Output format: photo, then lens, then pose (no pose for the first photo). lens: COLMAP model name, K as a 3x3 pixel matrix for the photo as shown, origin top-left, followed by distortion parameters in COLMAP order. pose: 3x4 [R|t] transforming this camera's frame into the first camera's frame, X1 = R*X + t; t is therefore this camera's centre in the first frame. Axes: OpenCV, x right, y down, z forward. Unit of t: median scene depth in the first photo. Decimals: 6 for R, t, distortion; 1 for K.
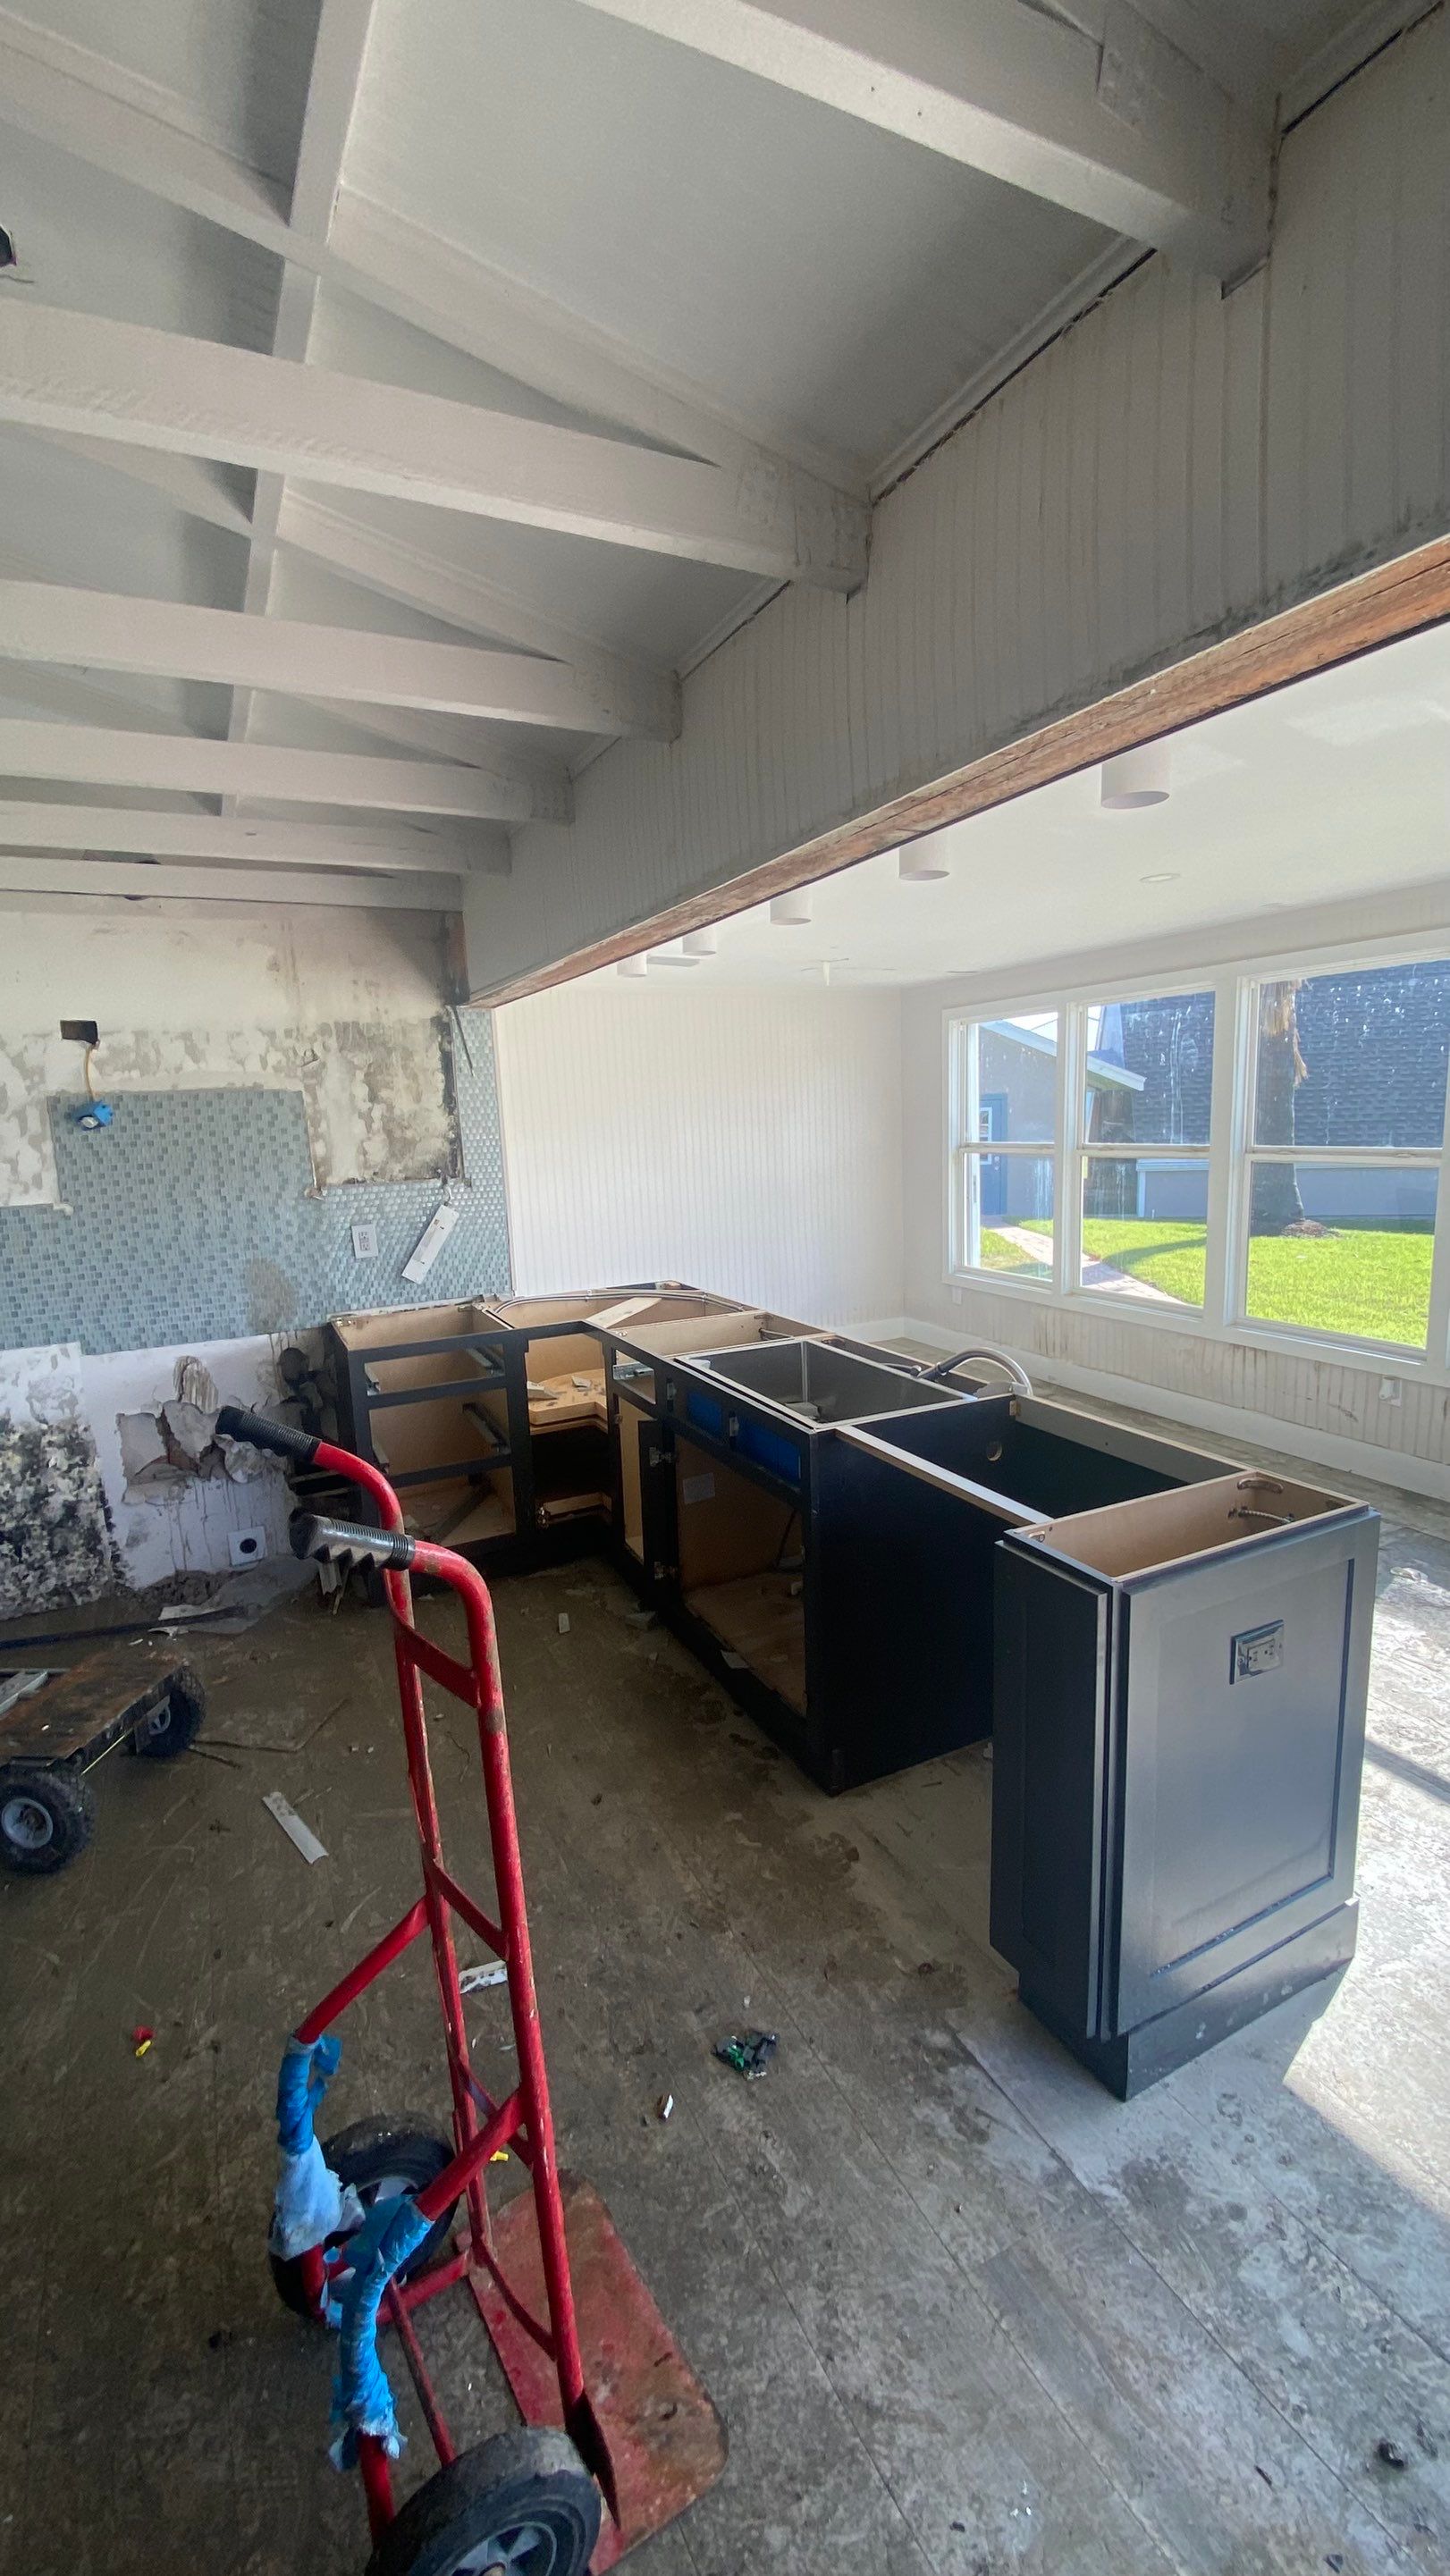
lens RADIAL K [[1058.7, 0, 725.0], [0, 1058.7, 1288.0], [0, 0, 1]] dist [0.059291, -0.044751]
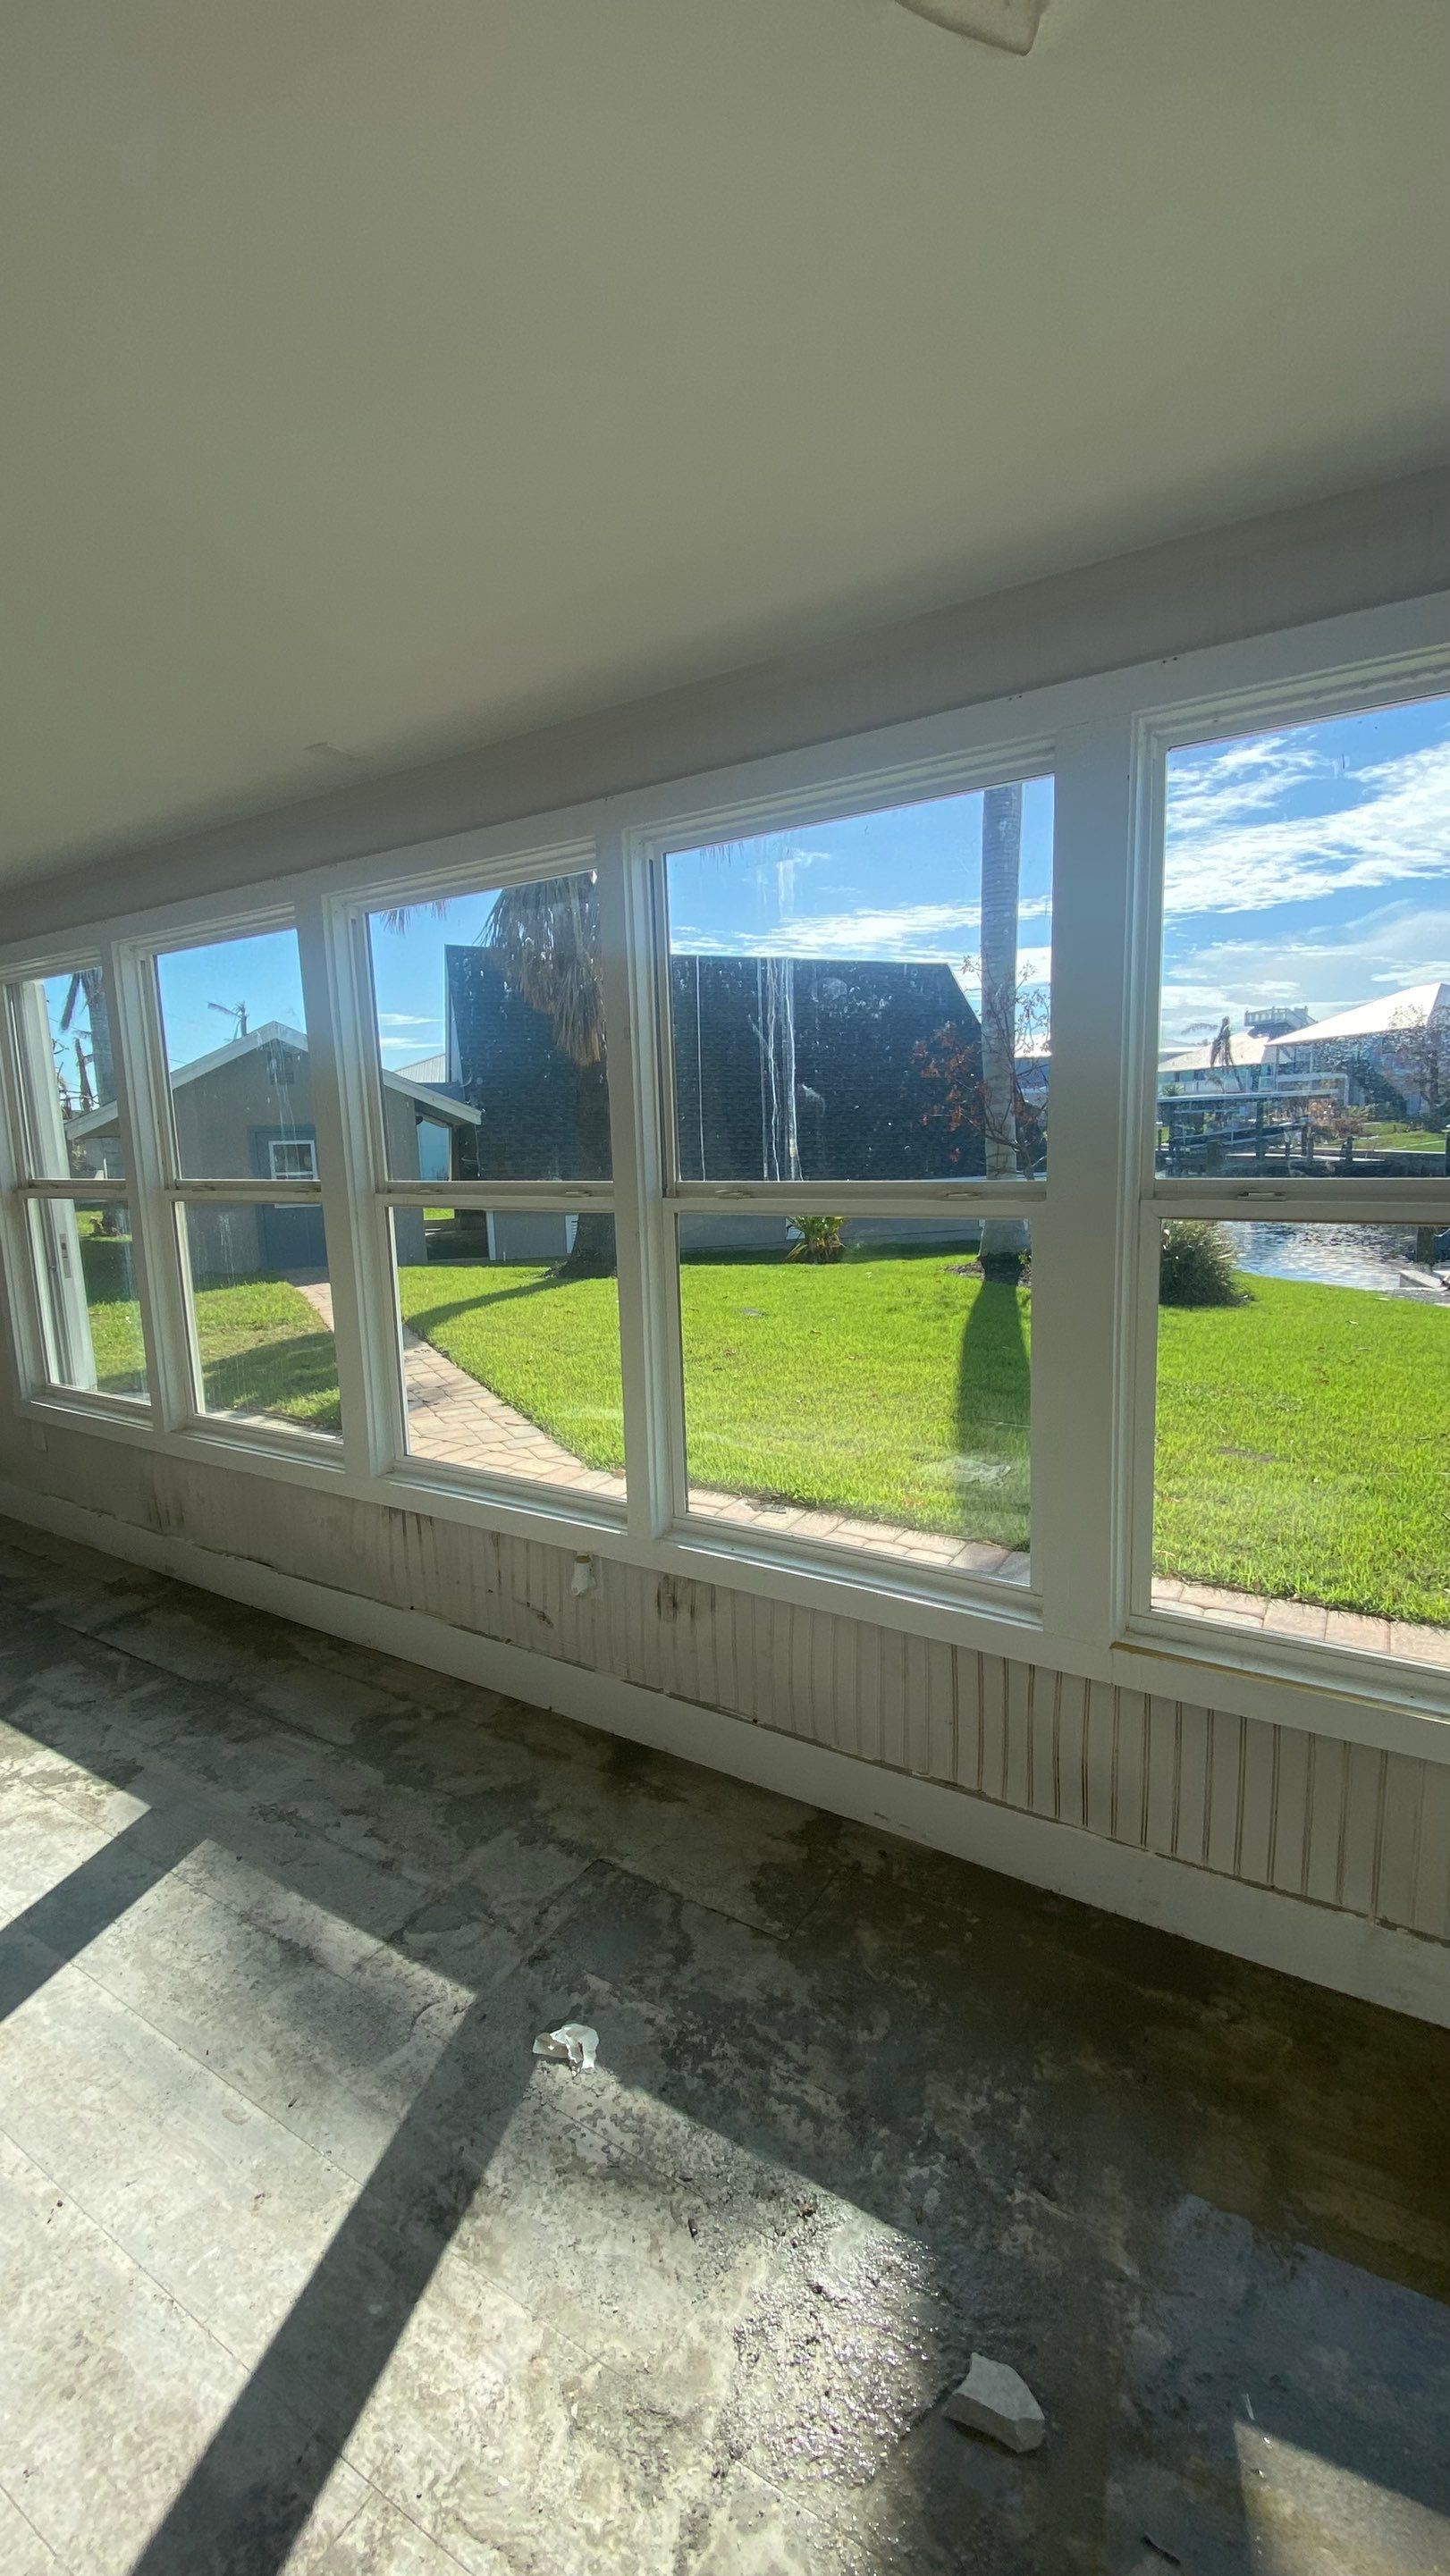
lens RADIAL K [[1051.8, 0, 727.0], [0, 1051.8, 1279.4], [0, 0, 1]] dist [0.018452, -0.018612]
pose [[0.860418, -0.057755, 0.506306, 0.429920], [0.079941, 0.996553, -0.022175, -0.057716], [-0.503280, 0.059555, 0.862069, 0.477094]]
